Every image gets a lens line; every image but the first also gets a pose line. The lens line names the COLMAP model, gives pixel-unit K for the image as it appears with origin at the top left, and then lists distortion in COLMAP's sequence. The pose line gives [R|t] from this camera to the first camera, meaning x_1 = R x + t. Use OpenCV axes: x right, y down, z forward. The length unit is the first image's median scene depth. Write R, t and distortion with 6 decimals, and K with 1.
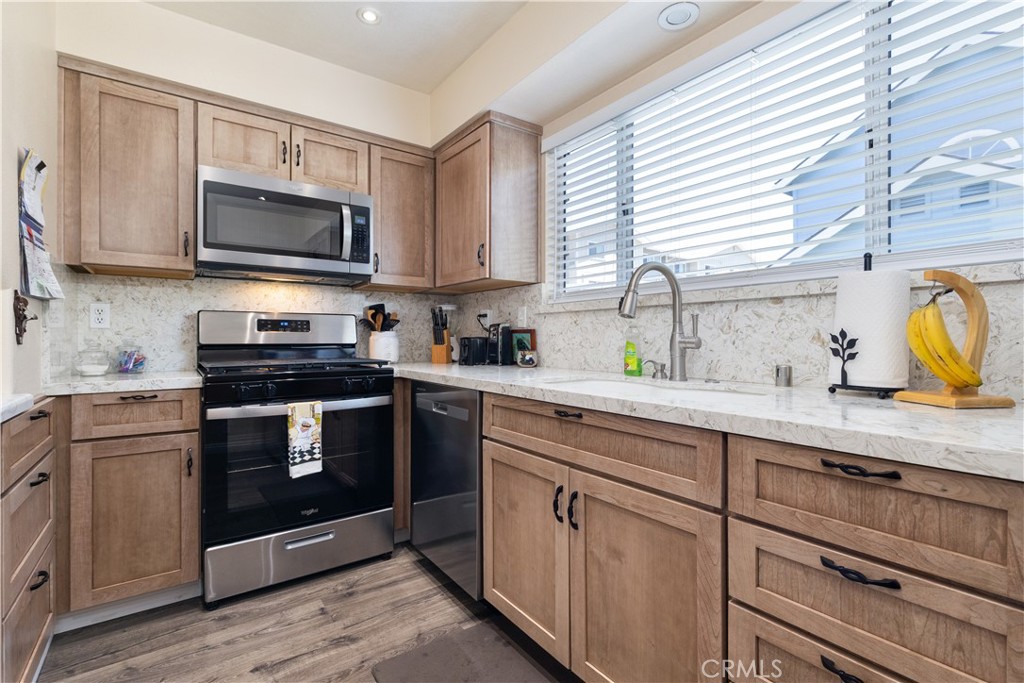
lens RADIAL K [[461.7, 0, 518.9], [0, 461.7, 337.9], [0, 0, 1]] dist [0.001863, -0.001293]
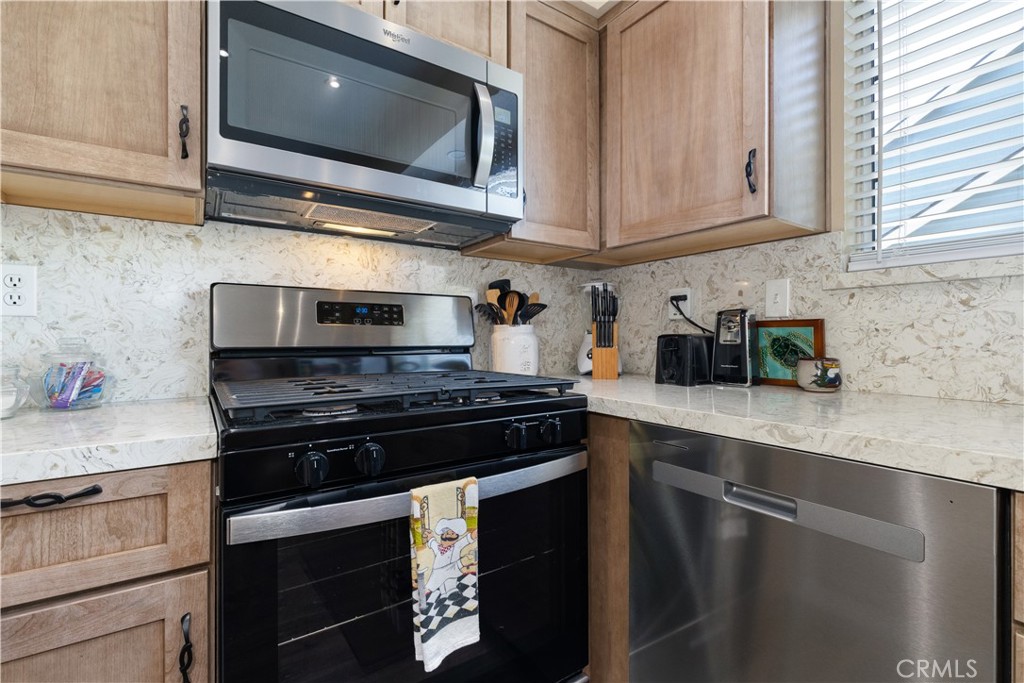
lens RADIAL K [[461.7, 0, 501.8], [0, 461.7, 336.4], [0, 0, 1]] dist [0.001863, -0.001293]
pose [[0.998340, -0.001097, -0.057581, -0.344976], [0.001022, 0.999999, -0.001328, 0.001778], [0.057582, 0.001267, 0.998340, 0.509857]]
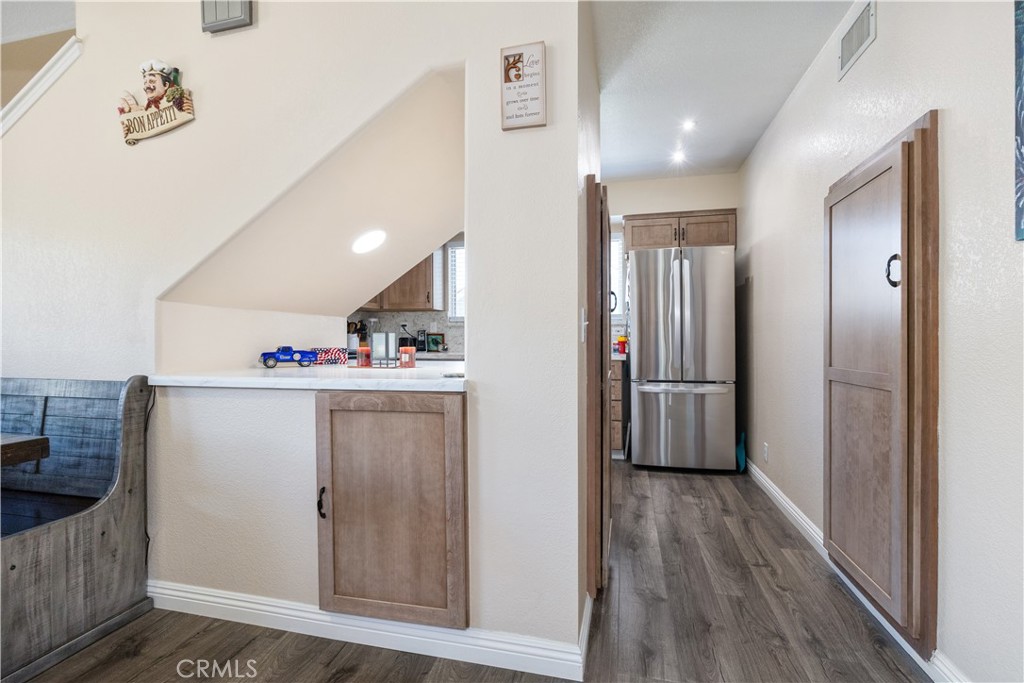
lens RADIAL K [[461.7, 0, 519.3], [0, 461.7, 347.5], [0, 0, 1]] dist [0.001863, -0.001293]
pose [[0.784530, -0.009834, 0.620012, -1.073005], [0.009928, 0.999945, 0.003297, 0.043521], [-0.620011, 0.003569, 0.784585, -0.864244]]
